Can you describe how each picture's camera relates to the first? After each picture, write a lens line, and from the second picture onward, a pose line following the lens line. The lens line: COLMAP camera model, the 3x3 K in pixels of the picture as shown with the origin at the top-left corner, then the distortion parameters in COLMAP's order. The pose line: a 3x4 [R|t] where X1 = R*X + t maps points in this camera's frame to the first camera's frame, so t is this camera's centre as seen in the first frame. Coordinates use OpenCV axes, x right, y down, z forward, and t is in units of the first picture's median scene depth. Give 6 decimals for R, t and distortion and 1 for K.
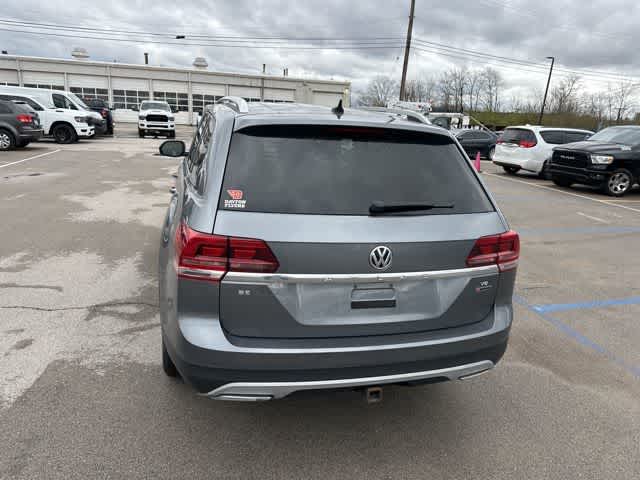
lens RADIAL K [[447.5, 0, 316.1], [0, 447.5, 245.3], [0, 0, 1]] dist [0.038565, -0.040185]
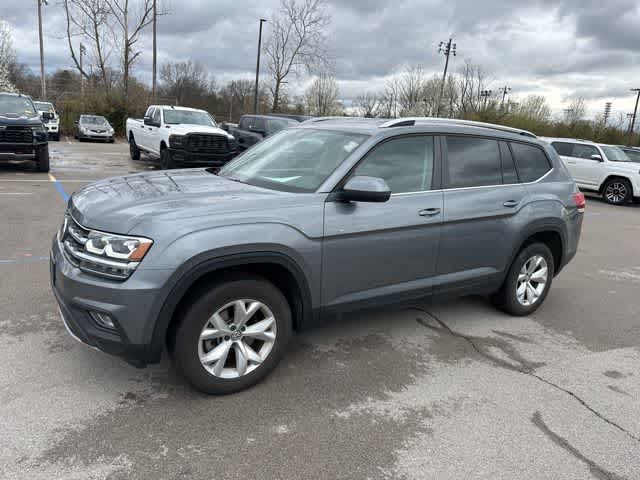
lens RADIAL K [[447.5, 0, 320.9], [0, 447.5, 239.4], [0, 0, 1]] dist [0.038565, -0.040185]
pose [[-0.313113, -0.299438, 0.901275, -0.985977], [0.171703, 0.915508, 0.363818, -0.436573], [-0.934066, 0.268668, -0.235242, 1.378000]]
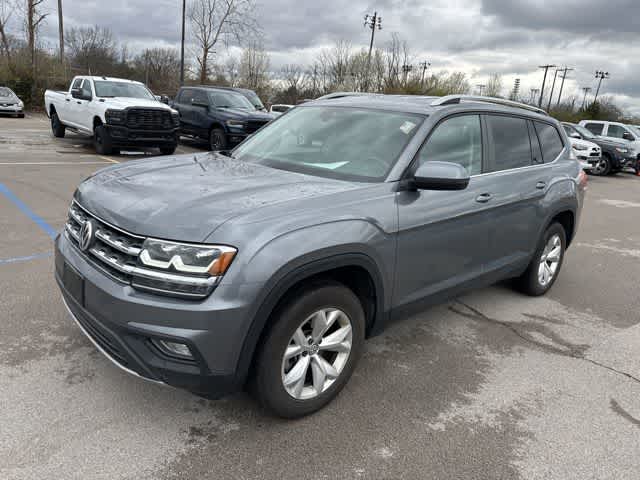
lens RADIAL K [[447.5, 0, 320.5], [0, 447.5, 238.9], [0, 0, 1]] dist [0.038565, -0.040185]
pose [[-0.463466, -0.330126, 0.822324, -0.826760], [0.143254, 0.887889, 0.437186, -0.463579], [-0.874458, 0.320422, -0.364214, 1.530738]]
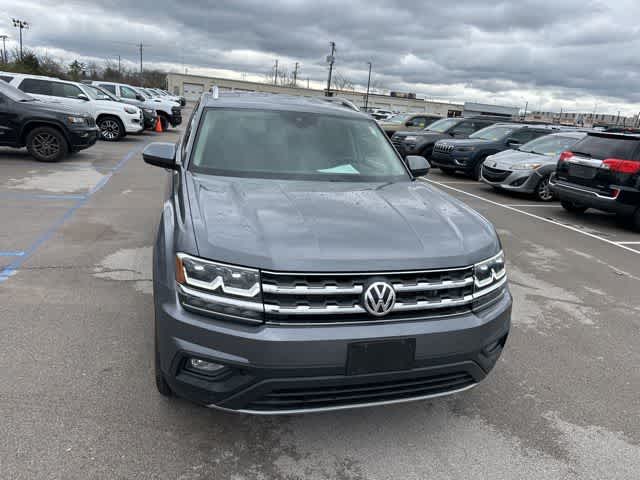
lens RADIAL K [[447.5, 0, 318.4], [0, 447.5, 231.9], [0, 0, 1]] dist [0.038565, -0.040185]
pose [[-0.990942, -0.121915, -0.056316, -0.132314], [-0.133403, 0.845440, 0.517141, -0.569138], [-0.015435, 0.519970, -0.854045, 1.955110]]
